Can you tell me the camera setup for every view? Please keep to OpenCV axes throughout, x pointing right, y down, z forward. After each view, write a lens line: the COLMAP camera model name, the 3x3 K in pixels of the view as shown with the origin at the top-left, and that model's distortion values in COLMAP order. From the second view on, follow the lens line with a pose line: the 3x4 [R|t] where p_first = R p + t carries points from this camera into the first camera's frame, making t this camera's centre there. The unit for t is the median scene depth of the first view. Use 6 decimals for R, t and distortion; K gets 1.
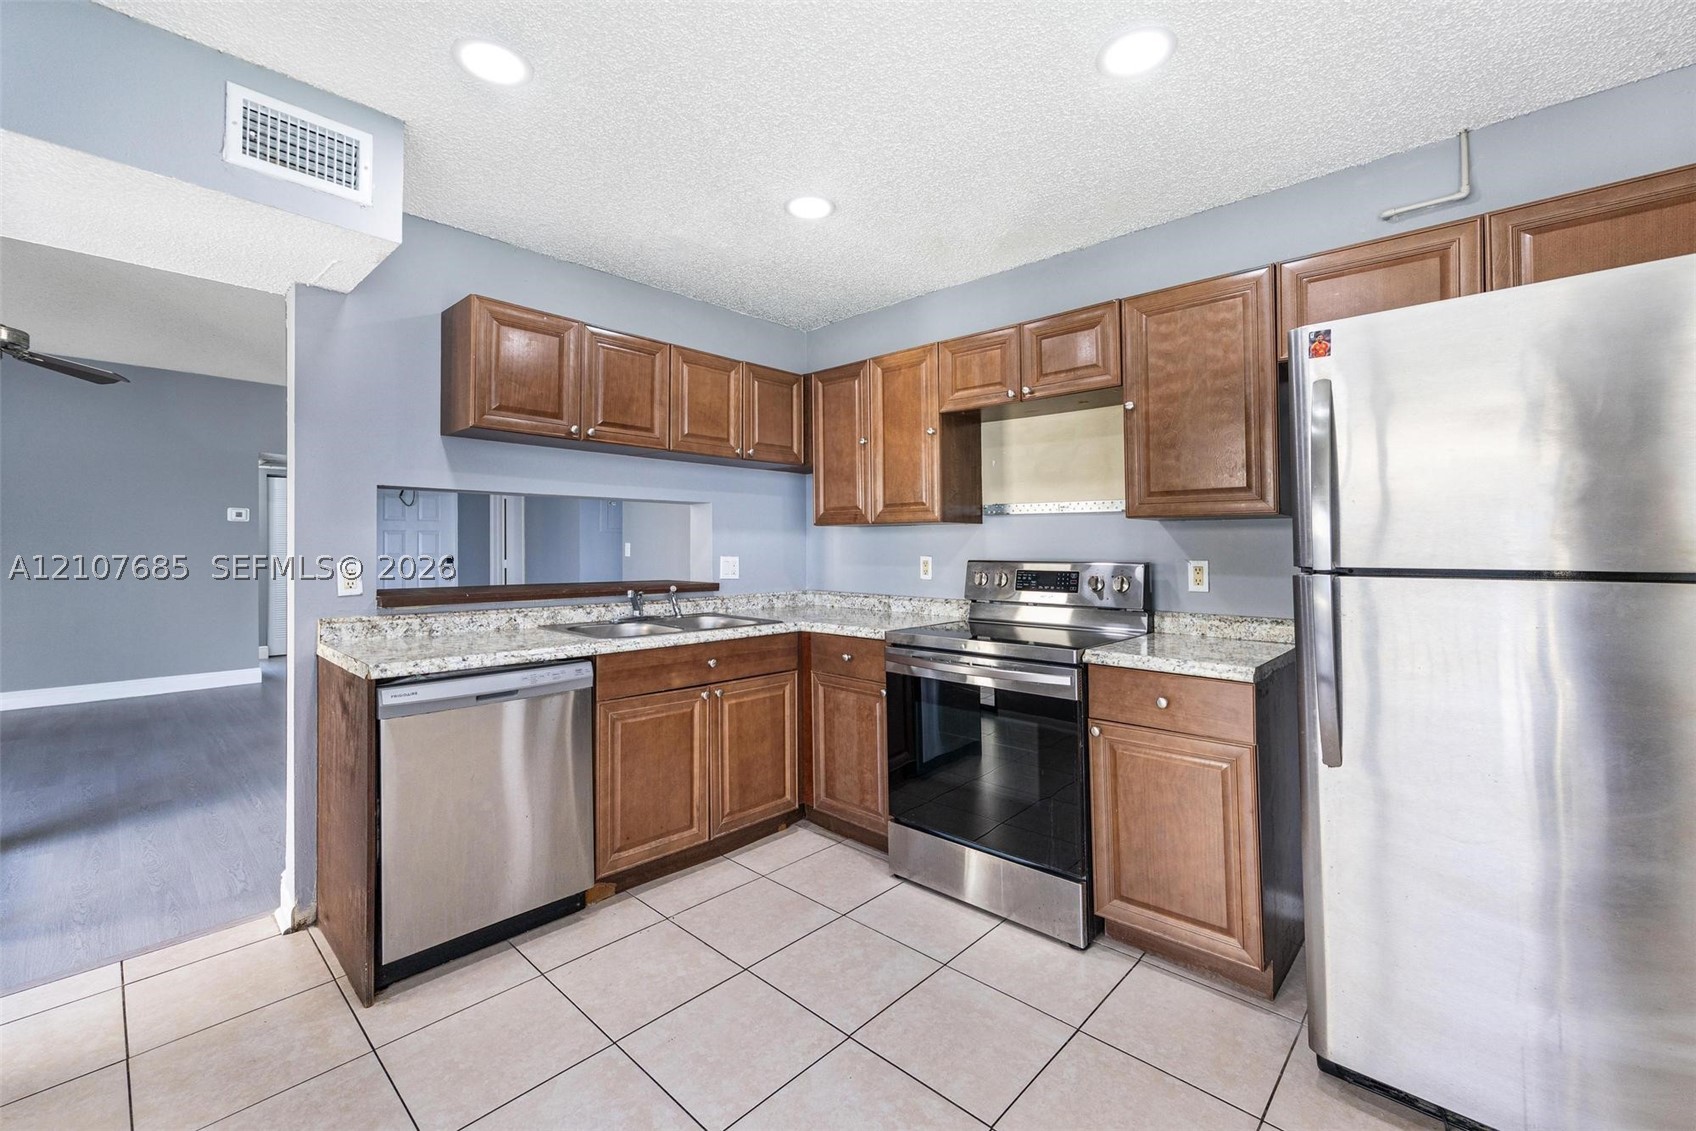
lens RADIAL K [[703.7, 0, 849.6], [0, 703.7, 504.1], [0, 0, 1]] dist [0.000749, 0.000286]
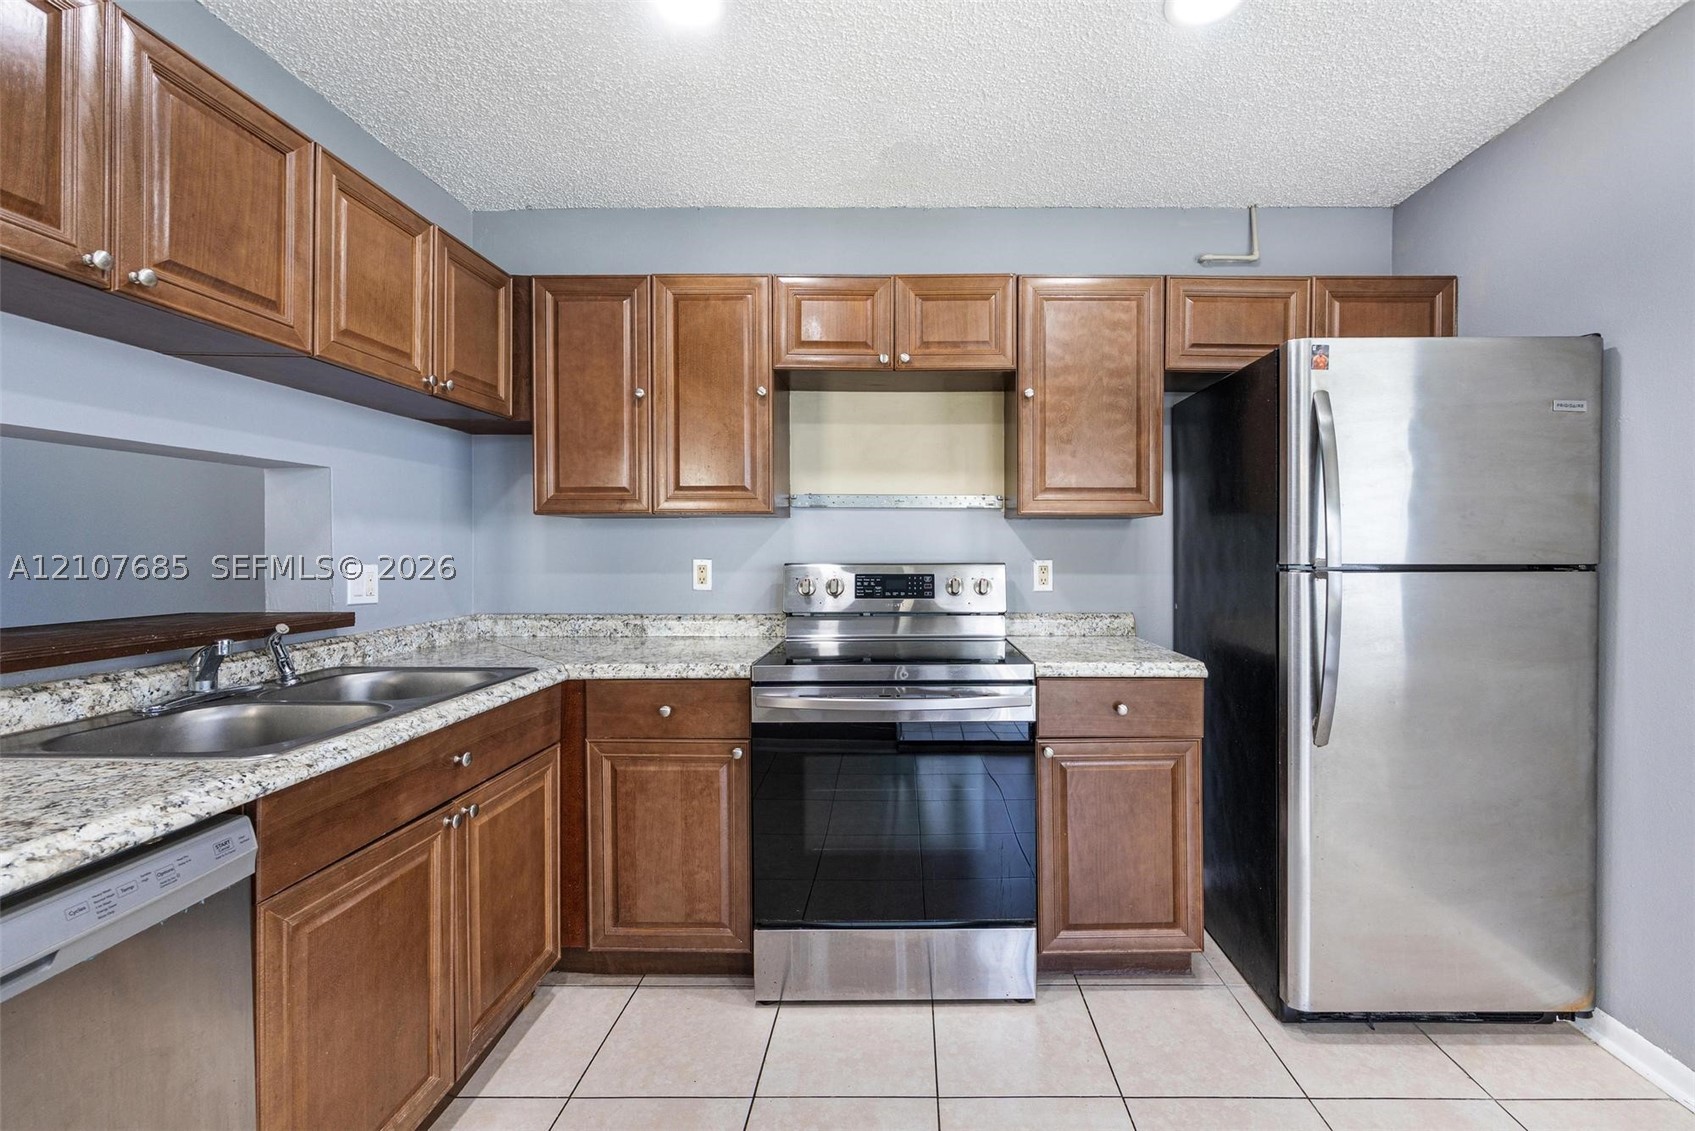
lens RADIAL K [[726.9, 0, 894.2], [0, 726.9, 528.8], [0, 0, 1]] dist [0.001005, 0.000546]
pose [[0.735823, 0.015709, 0.676992, -0.322713], [-0.039235, 0.999040, 0.019463, 0.022509], [-0.676037, -0.040883, 0.735733, 0.354928]]
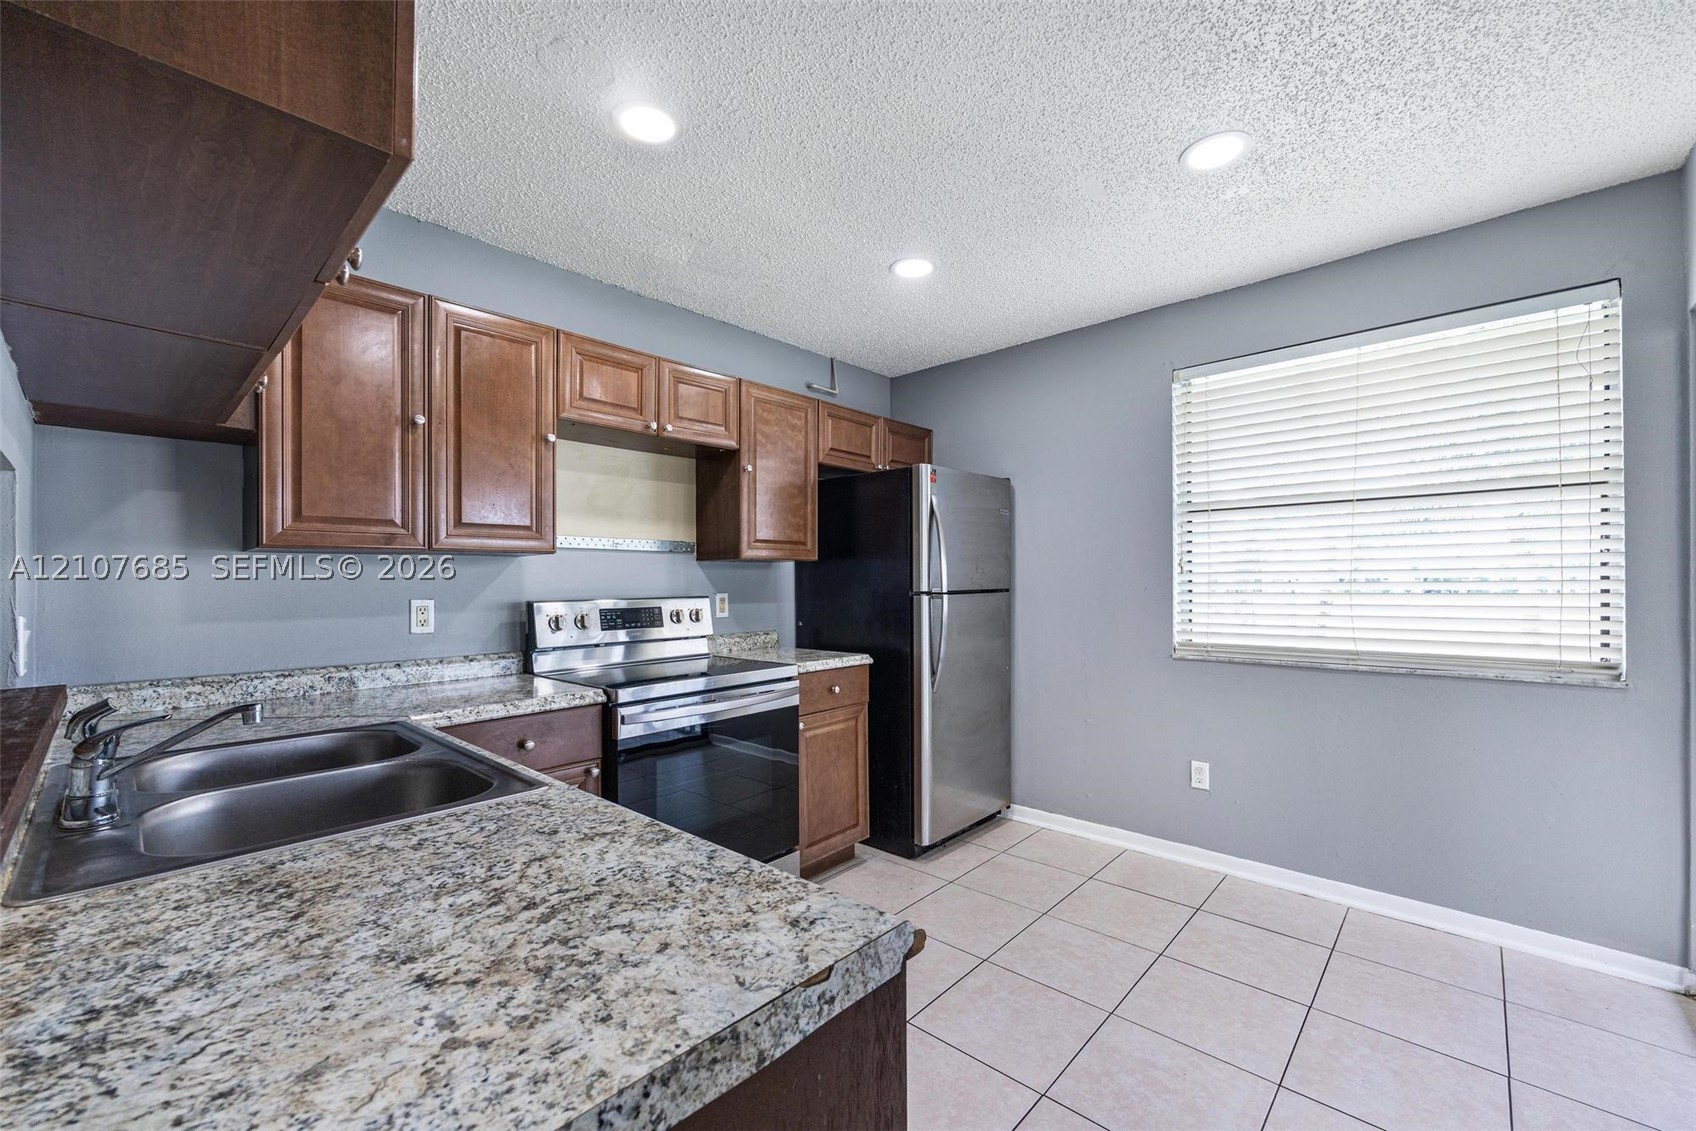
lens RADIAL K [[688.9, 0, 846.8], [0, 688.9, 551.5], [0, 0, 1]] dist [0.001286, 0.000238]
pose [[-0.003718, 0.041943, 0.999113, -0.695206], [-0.049845, 0.997870, -0.042076, 0.041727], [-0.998750, -0.049957, -0.001619, 0.709609]]
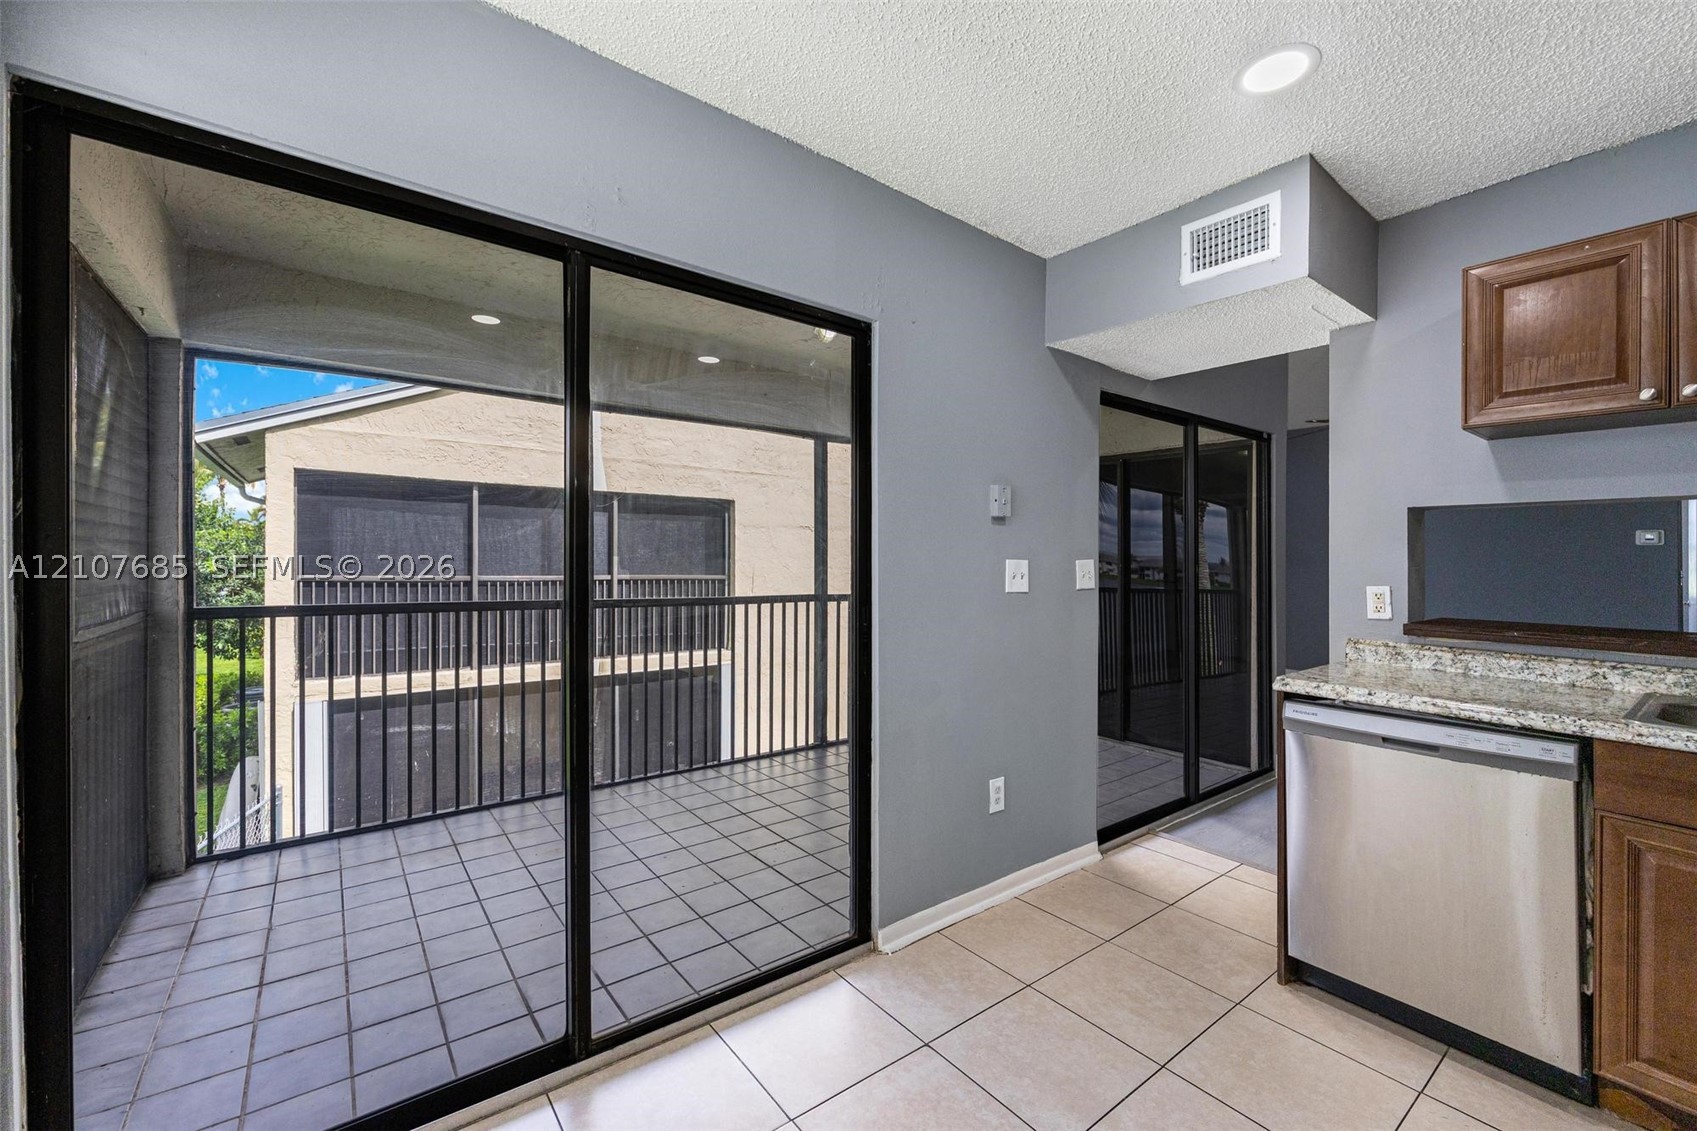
lens RADIAL K [[689.3, 0, 847.3], [0, 689.3, 551.5], [0, 0, 1]] dist [0.001286, 0.000238]
pose [[-0.165197, -0.016774, -0.986118, 0.344134], [0.045692, 0.998652, -0.024641, 0.019341], [0.985202, -0.049128, -0.164208, 0.362301]]
